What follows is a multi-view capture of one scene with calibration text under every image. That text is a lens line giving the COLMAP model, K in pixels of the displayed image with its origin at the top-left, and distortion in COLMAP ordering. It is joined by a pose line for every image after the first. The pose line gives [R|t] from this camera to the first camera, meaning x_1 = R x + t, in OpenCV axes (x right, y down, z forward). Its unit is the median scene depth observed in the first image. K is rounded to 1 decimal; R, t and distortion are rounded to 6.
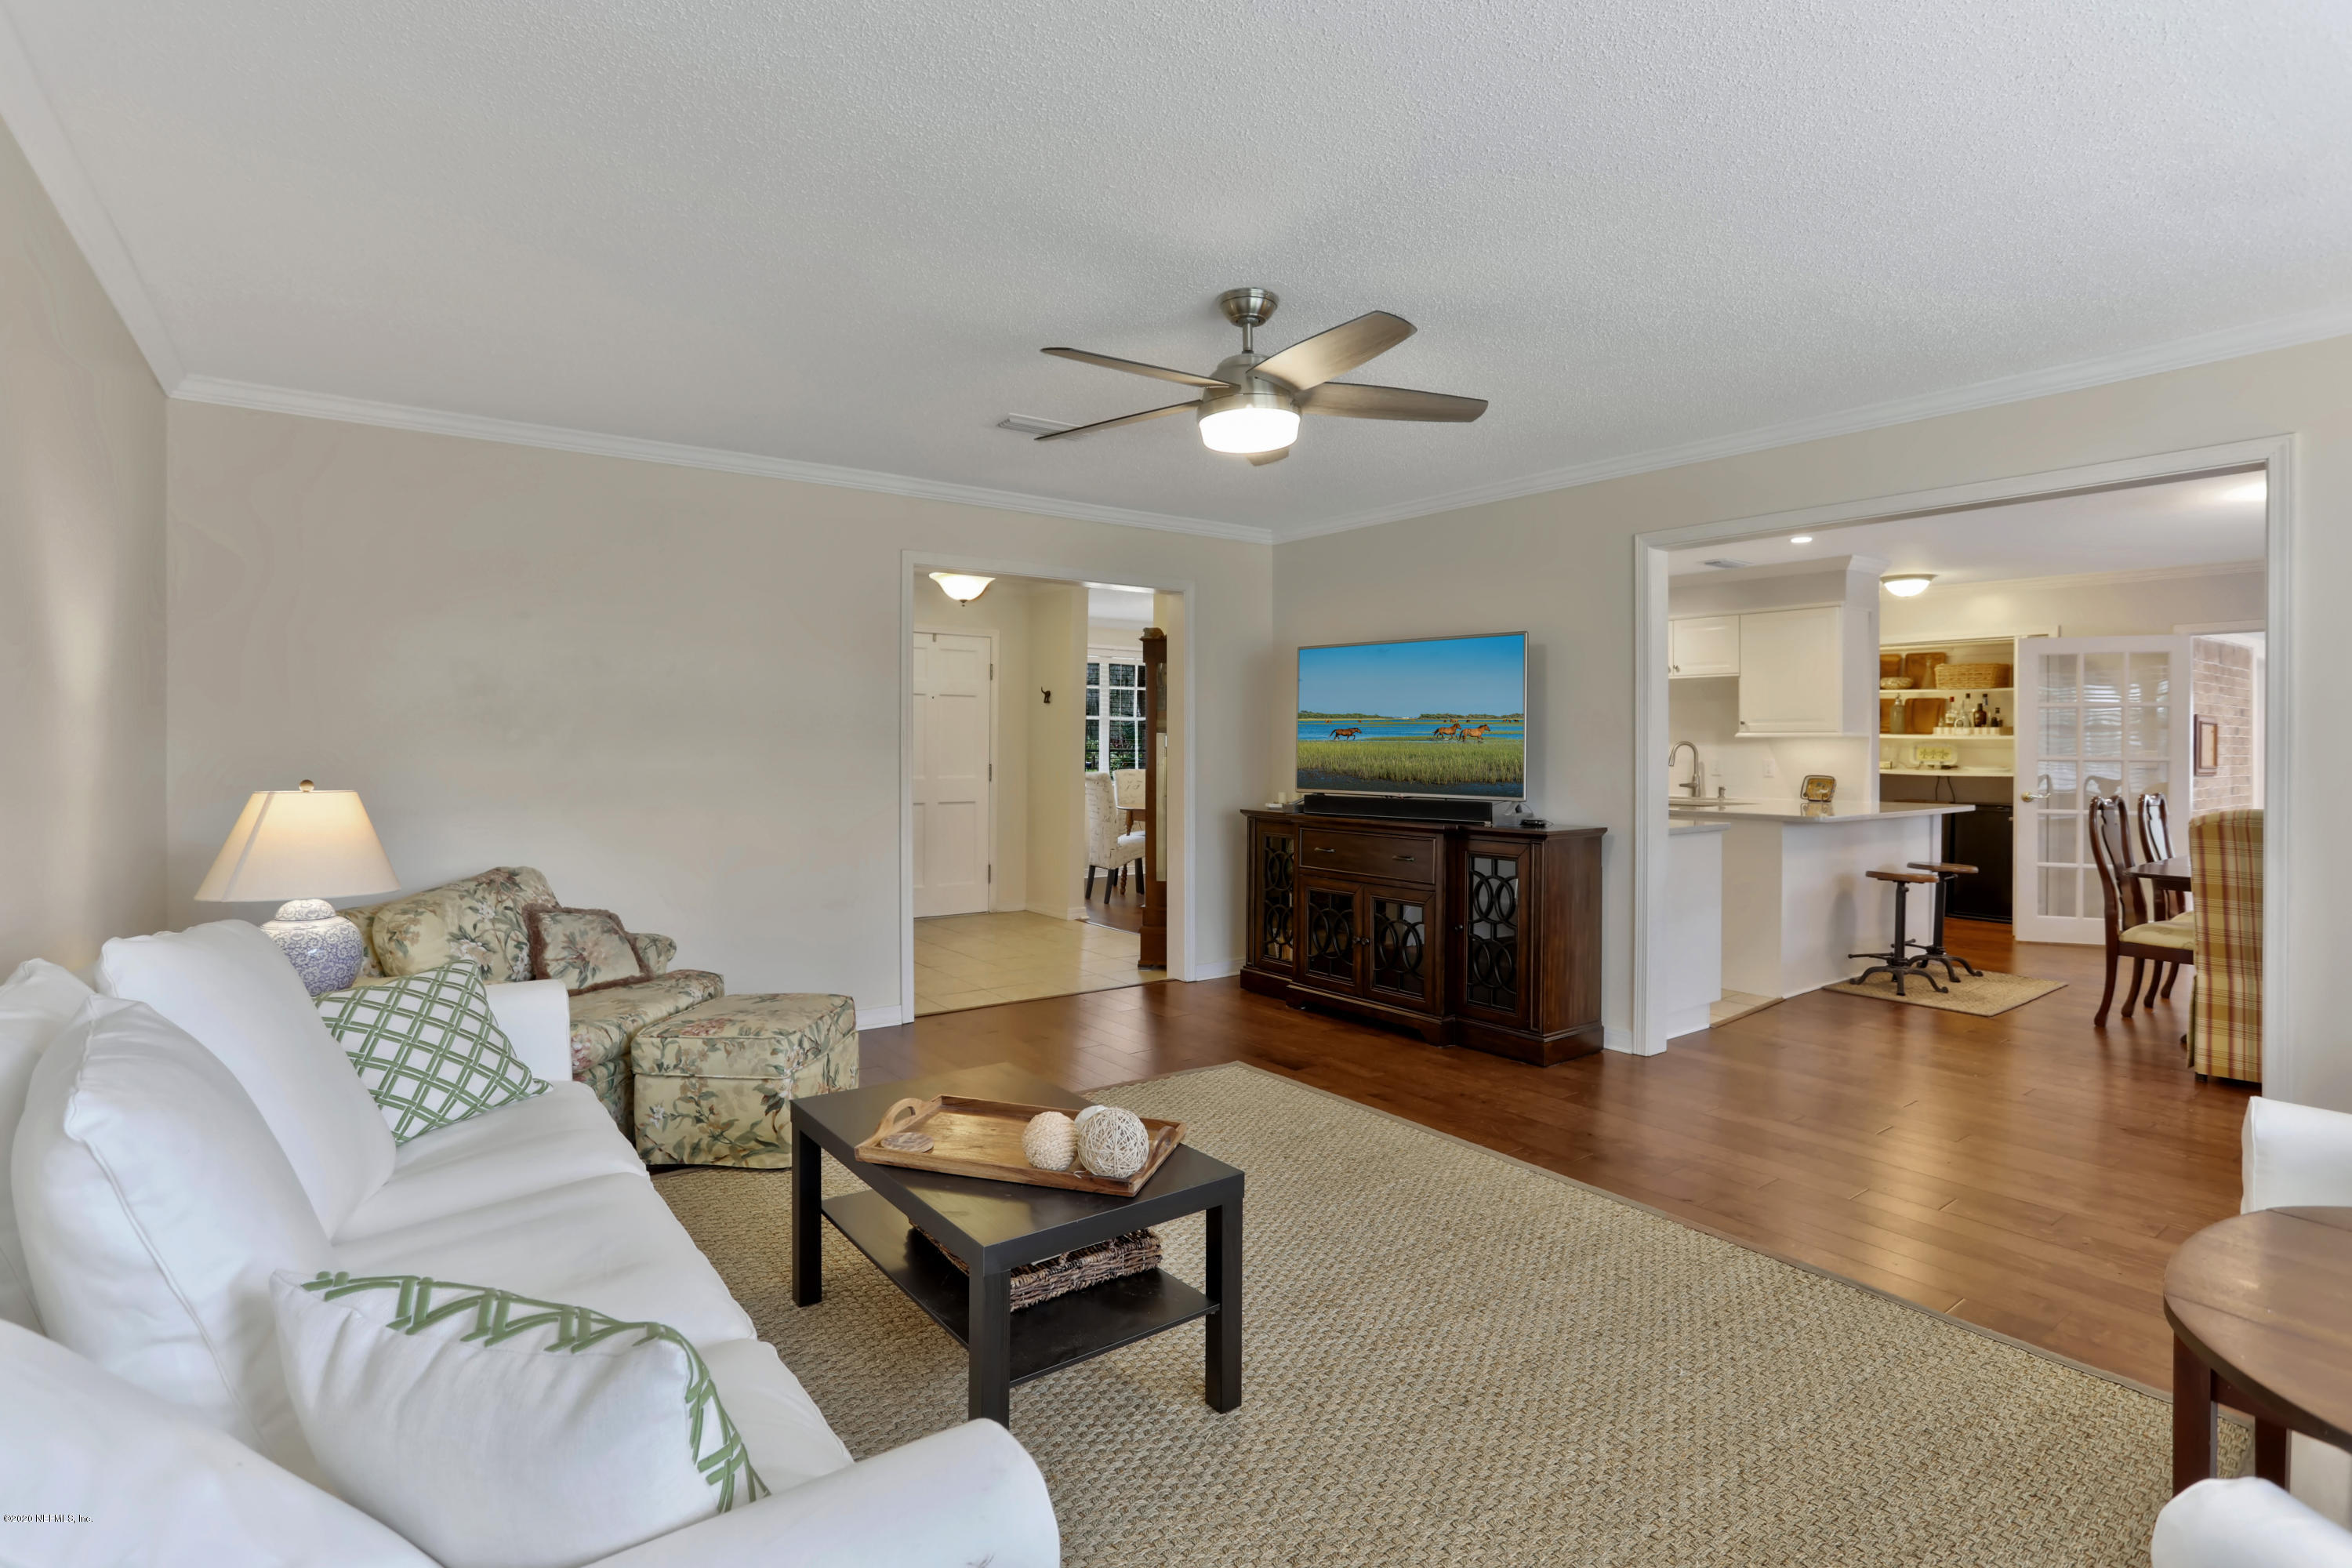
lens RADIAL K [[1140.2, 0, 1174.0], [0, 1140.2, 752.3], [0, 0, 1]] dist [-0.040964, 0.012027]
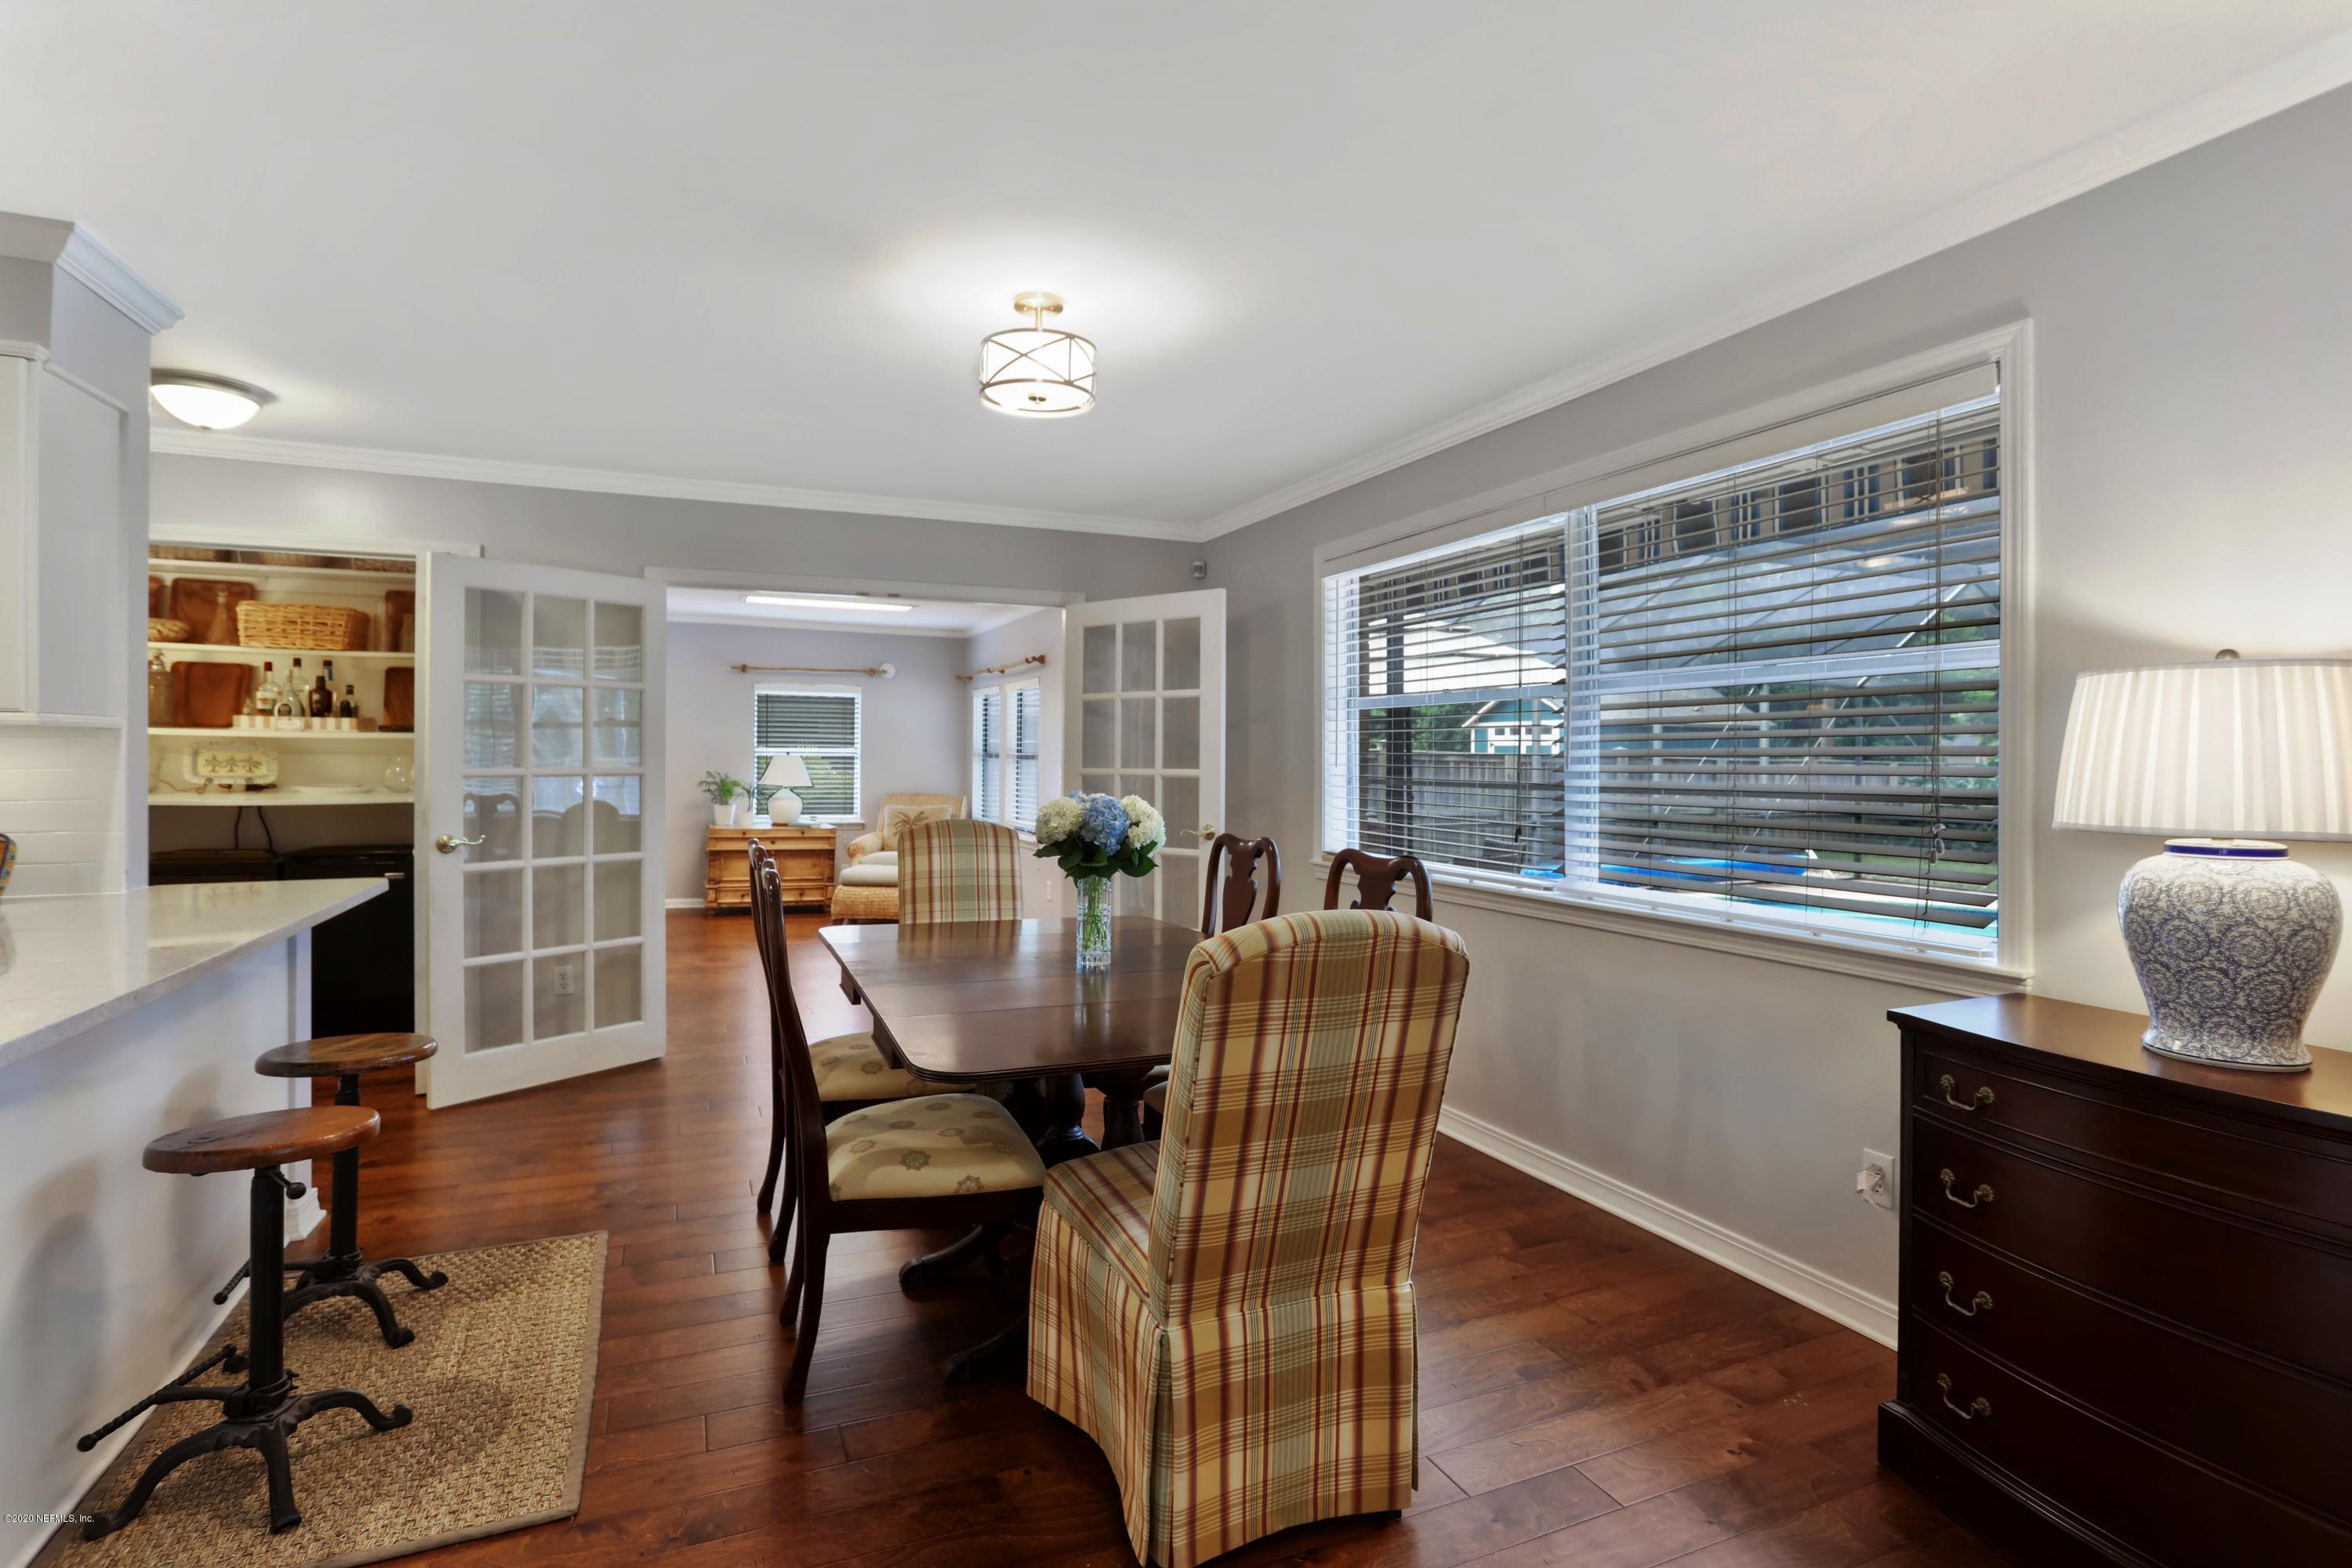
lens RADIAL K [[1140.2, 0, 1174.0], [0, 1140.2, 752.3], [0, 0, 1]] dist [-0.040964, 0.012027]
pose [[0.224543, -0.000166, 0.974464, 0.258805], [0.001623, 0.999999, -0.000204, -0.003558], [-0.974463, 0.001627, 0.224543, 0.443751]]
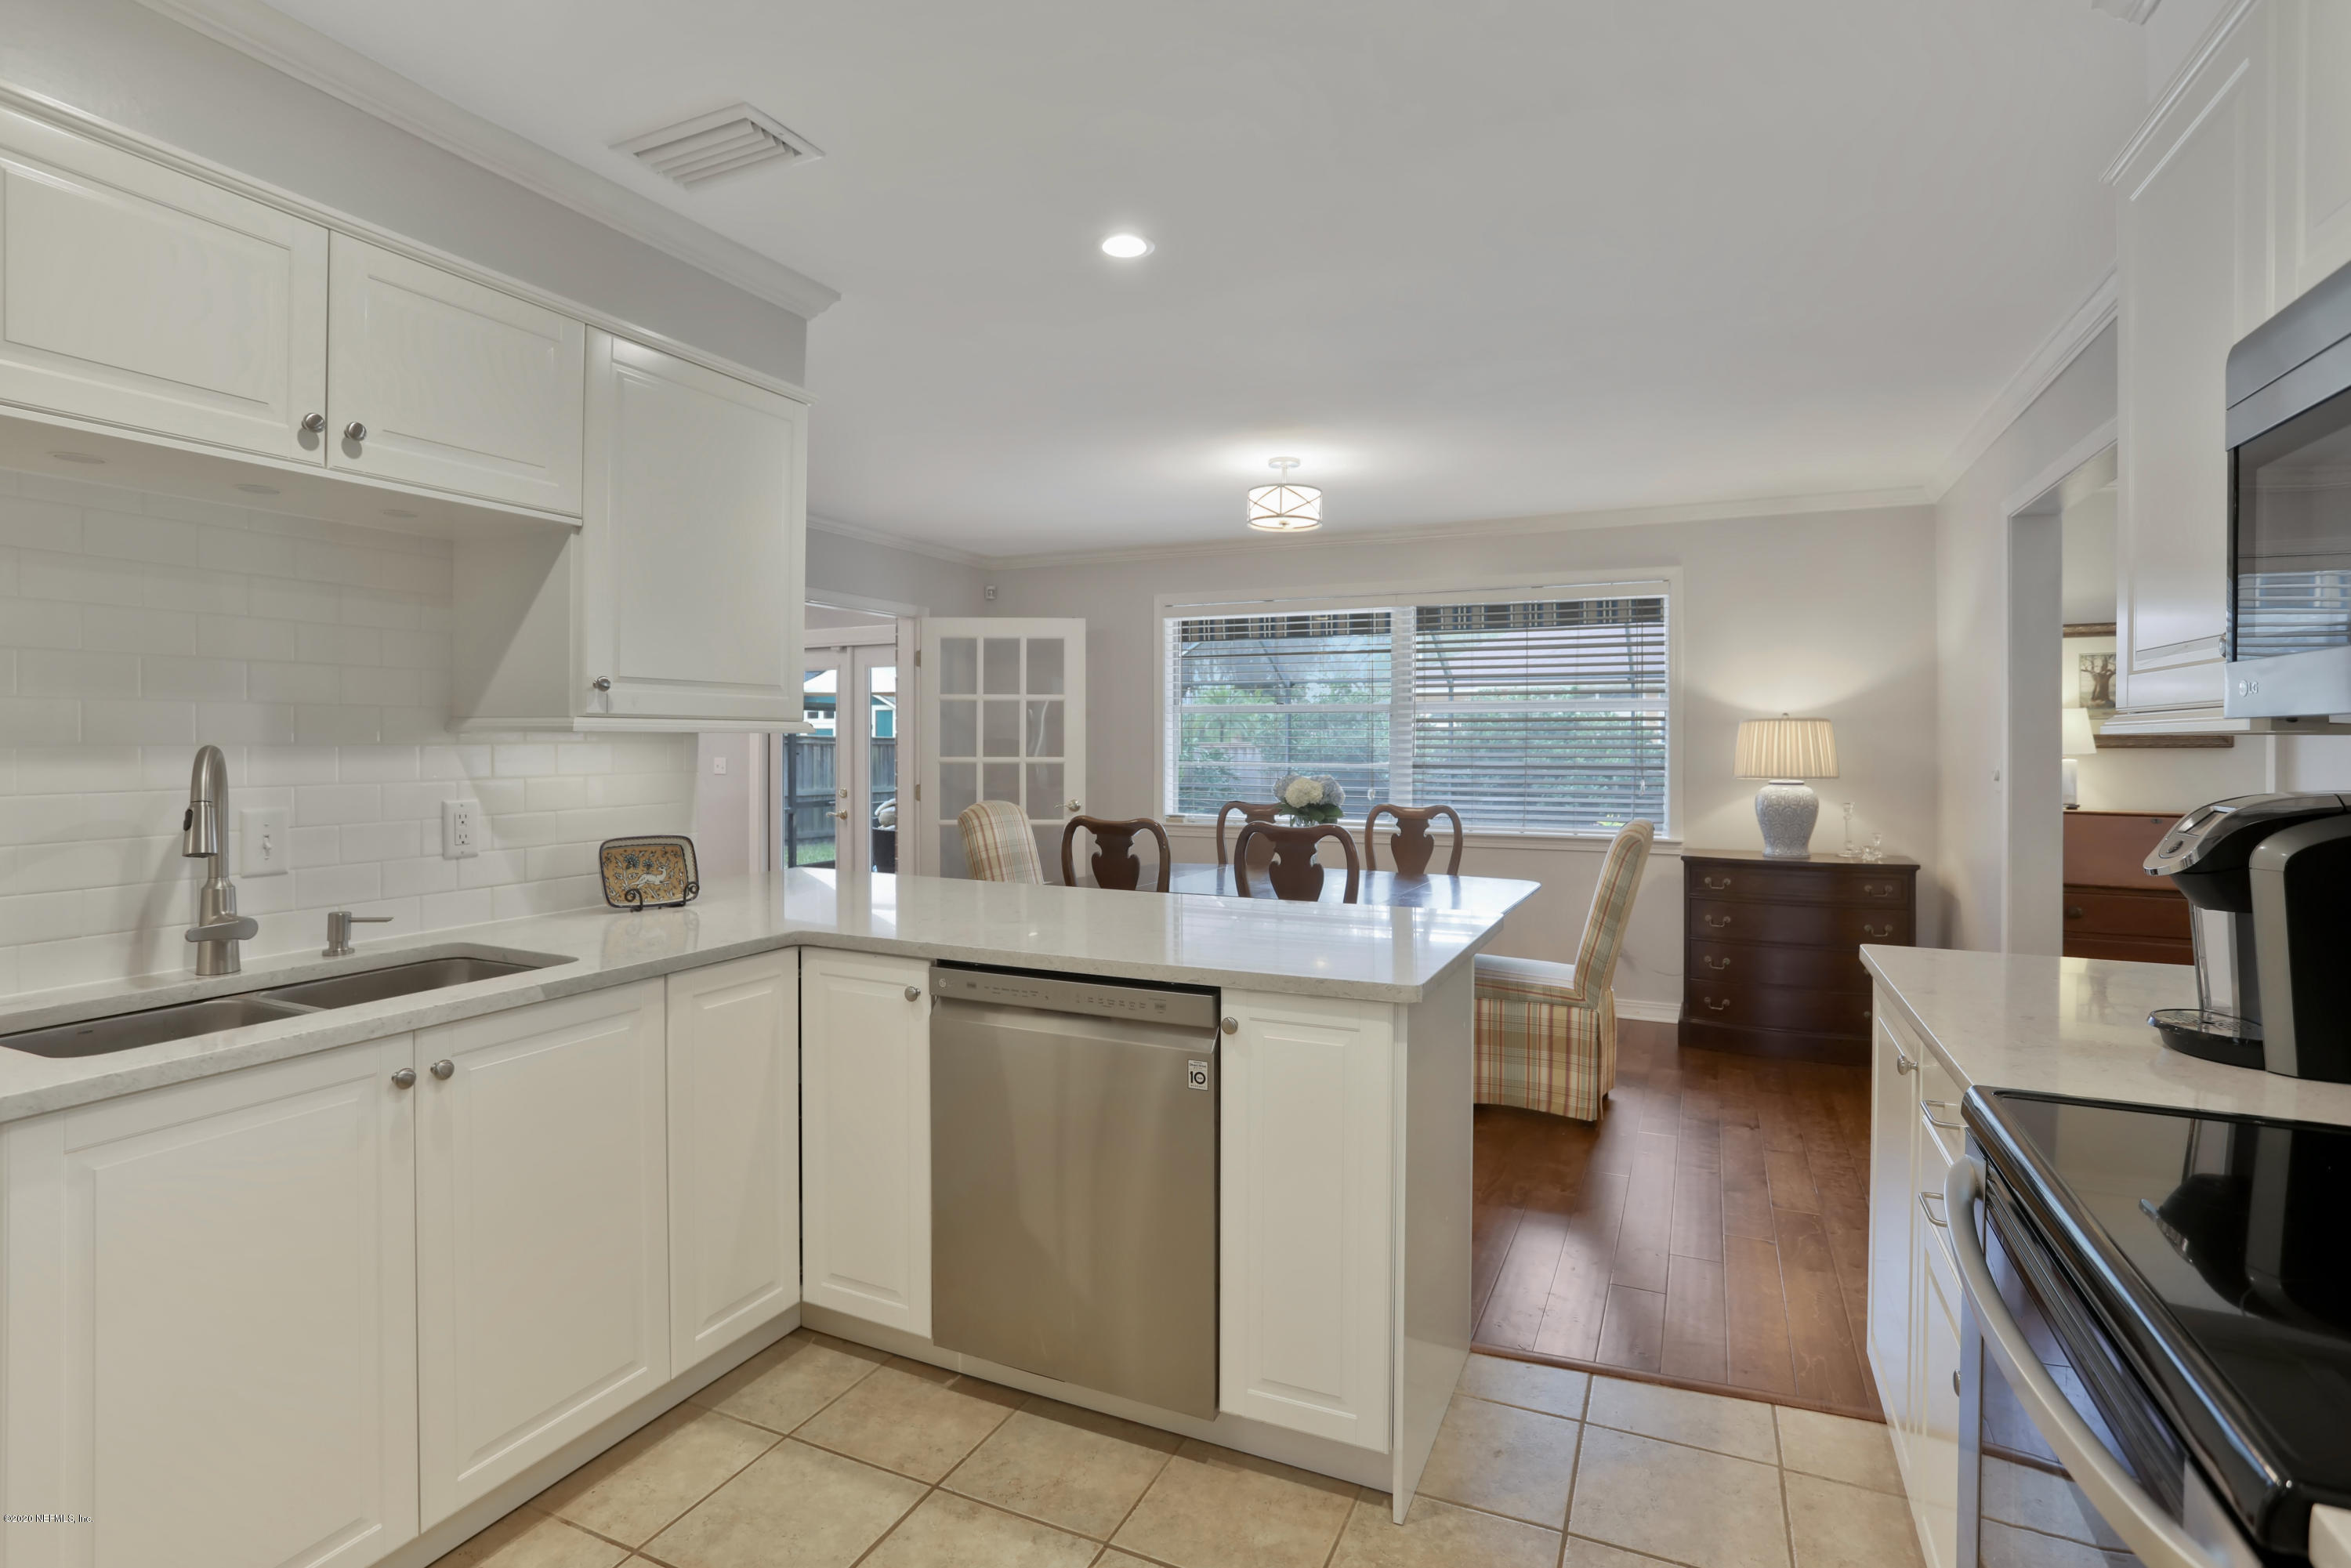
lens RADIAL K [[1139.7, 0, 1173.5], [0, 1139.7, 752.3], [0, 0, 1]] dist [-0.040964, 0.012027]
pose [[-0.468638, -0.016779, 0.883231, 0.130326], [-0.000520, 0.999825, 0.018718, -0.011900], [-0.883390, 0.008313, -0.468565, 0.849126]]
